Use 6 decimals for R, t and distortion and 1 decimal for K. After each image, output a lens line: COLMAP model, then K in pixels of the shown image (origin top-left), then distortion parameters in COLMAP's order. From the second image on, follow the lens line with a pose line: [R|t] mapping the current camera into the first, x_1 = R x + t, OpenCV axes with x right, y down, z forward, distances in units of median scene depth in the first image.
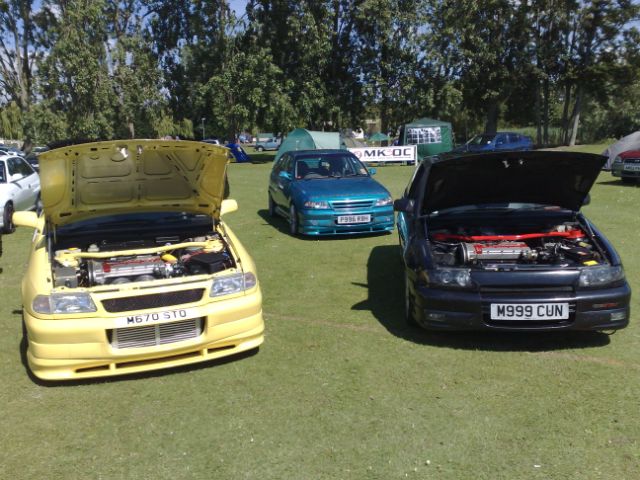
lens RADIAL K [[581.7, 0, 319.6], [0, 581.7, 240.5], [0, 0, 1]] dist [0.041016, -0.084458]
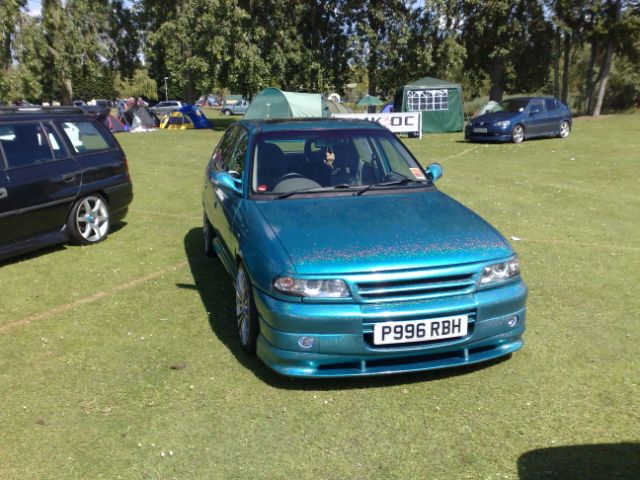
lens RADIAL K [[581.7, 0, 319.1], [0, 581.7, 239.9], [0, 0, 1]] dist [0.041016, -0.084458]
pose [[0.998869, 0.007552, 0.046938, -0.003919], [-0.010205, 0.998347, 0.056553, -0.026111], [-0.046434, -0.056968, 0.997296, 0.162493]]
